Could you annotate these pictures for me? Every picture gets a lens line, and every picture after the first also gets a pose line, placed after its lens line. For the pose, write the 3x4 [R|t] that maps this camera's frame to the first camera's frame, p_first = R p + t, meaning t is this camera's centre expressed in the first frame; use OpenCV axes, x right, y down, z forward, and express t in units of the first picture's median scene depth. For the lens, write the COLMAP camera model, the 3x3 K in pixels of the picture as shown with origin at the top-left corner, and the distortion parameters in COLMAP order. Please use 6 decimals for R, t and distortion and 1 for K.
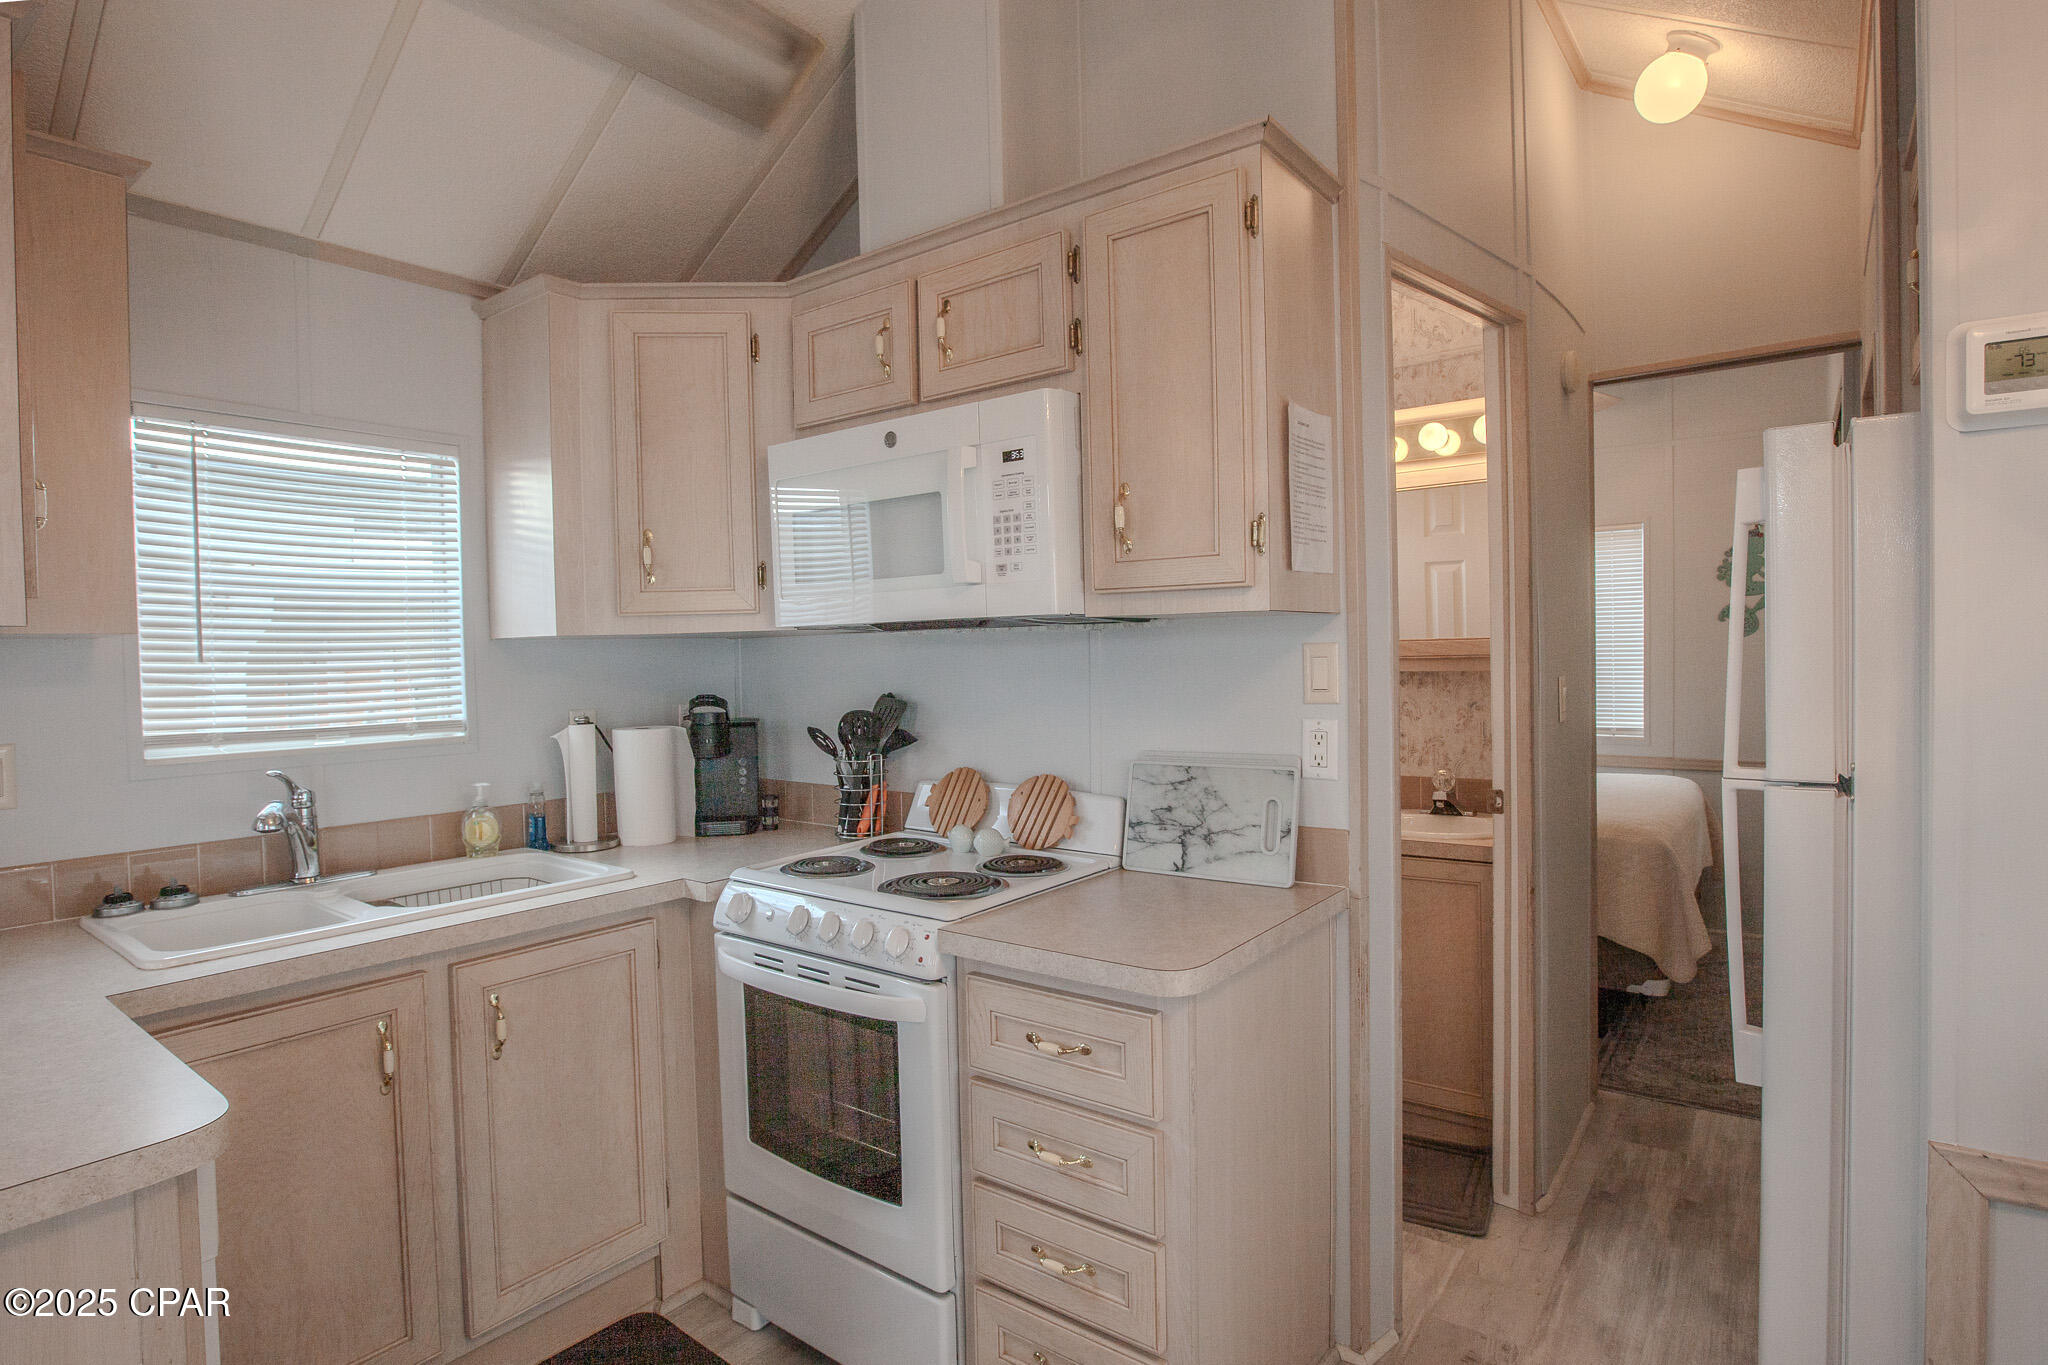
lens RADIAL K [[1056.8, 0, 1001.2], [0, 1056.8, 677.7], [0, 0, 1]] dist [-0.038650, 0.003003]
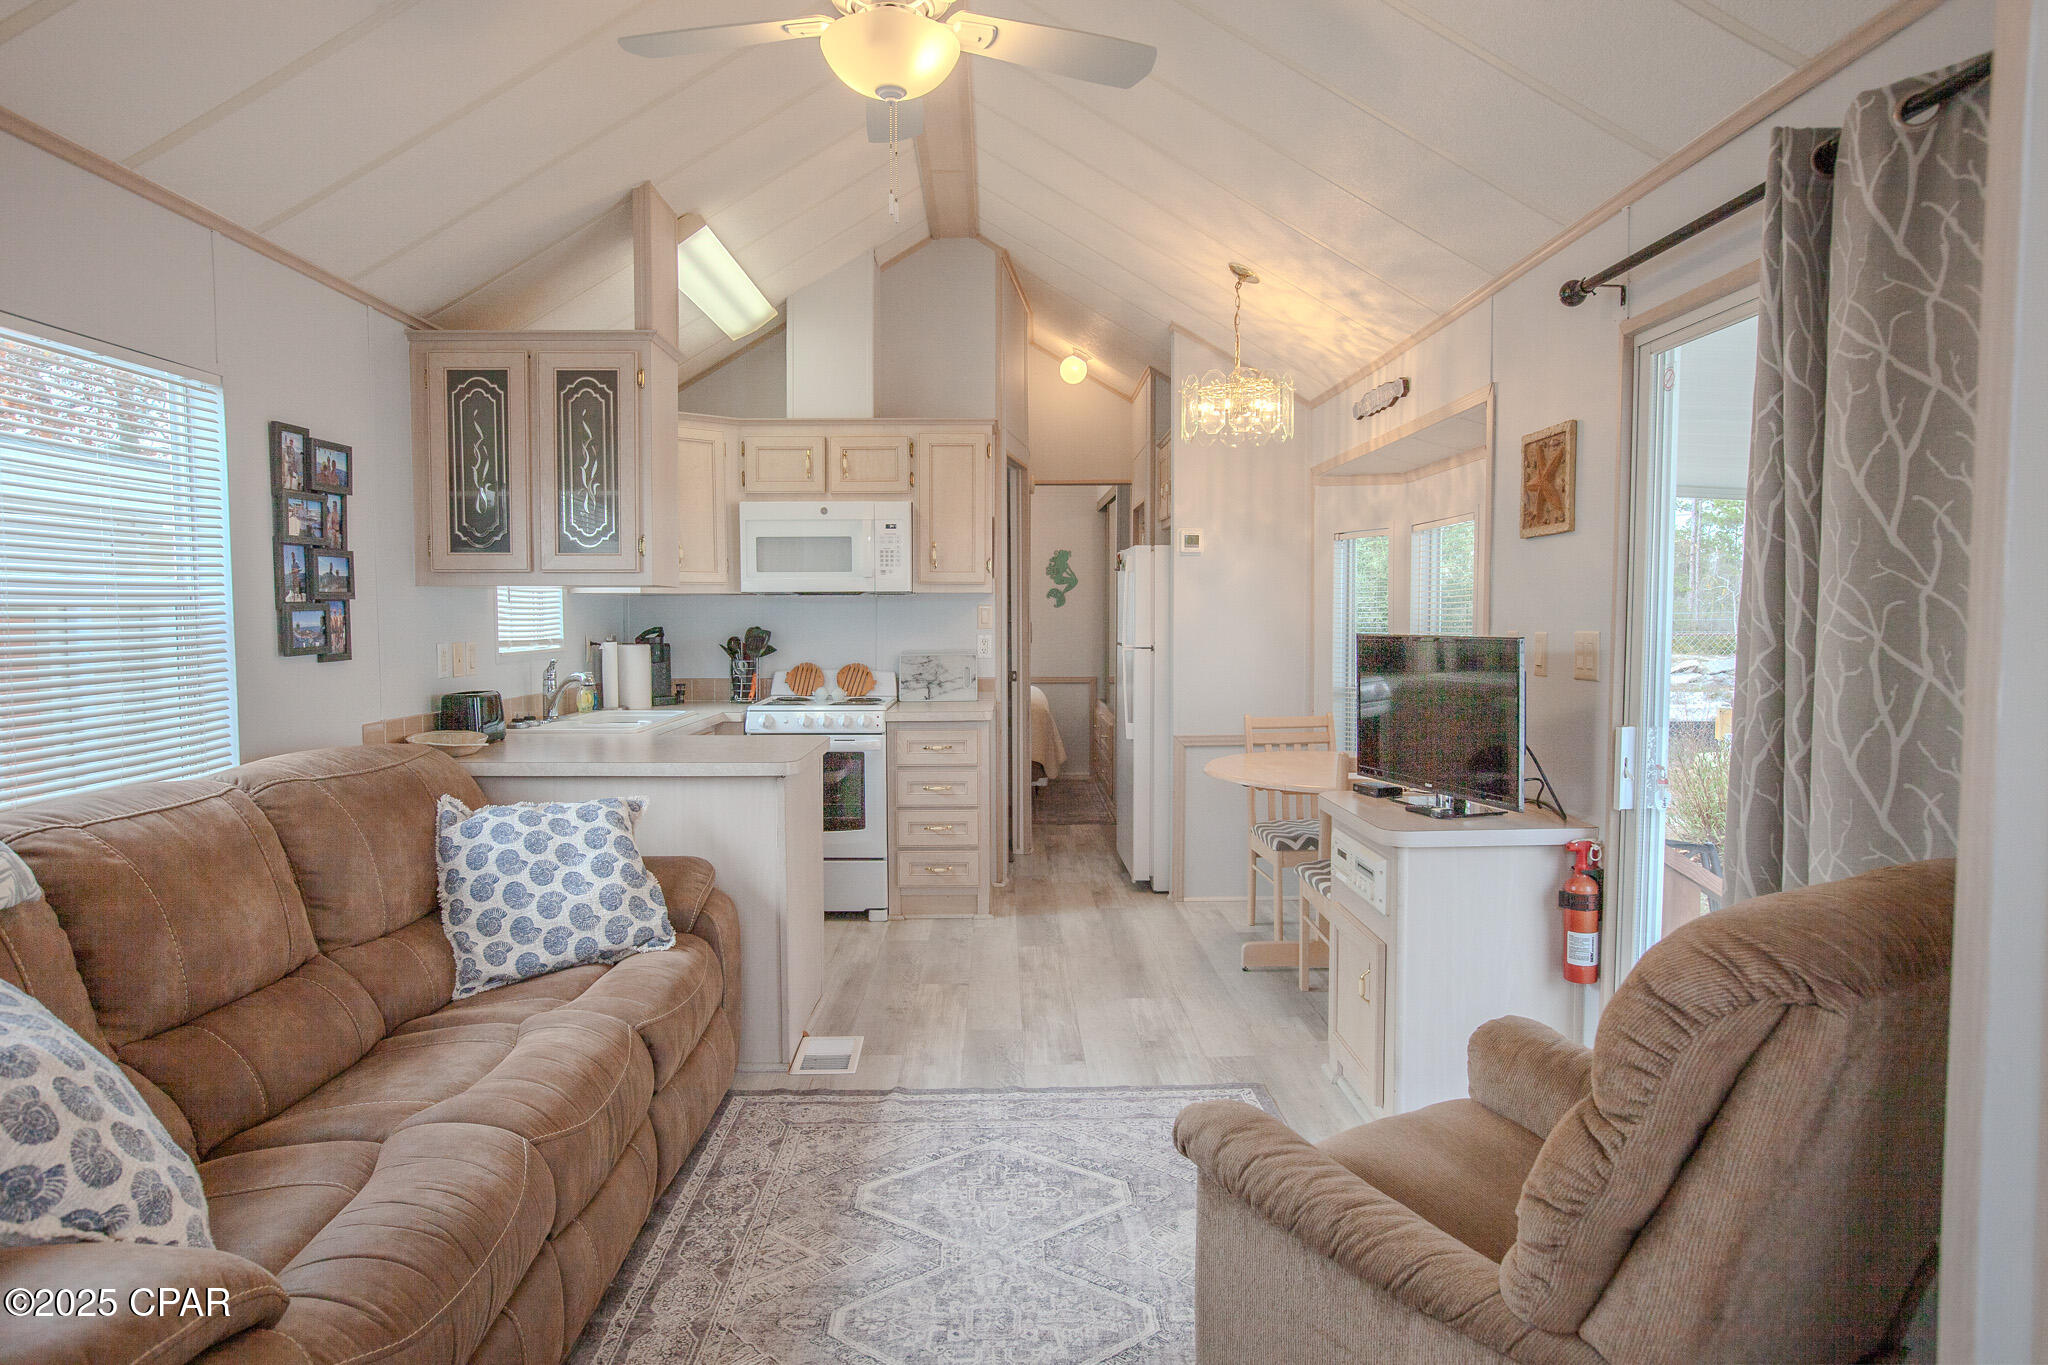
lens RADIAL K [[1221.9, 0, 1025.6], [0, 1221.9, 681.6], [0, 0, 1]] dist [0.003063, 0.000647]
pose [[0.770153, -0.020055, 0.637544, -1.406627], [0.002763, 0.999601, 0.028106, 0.065818], [-0.637853, -0.019885, 0.769901, -1.257936]]
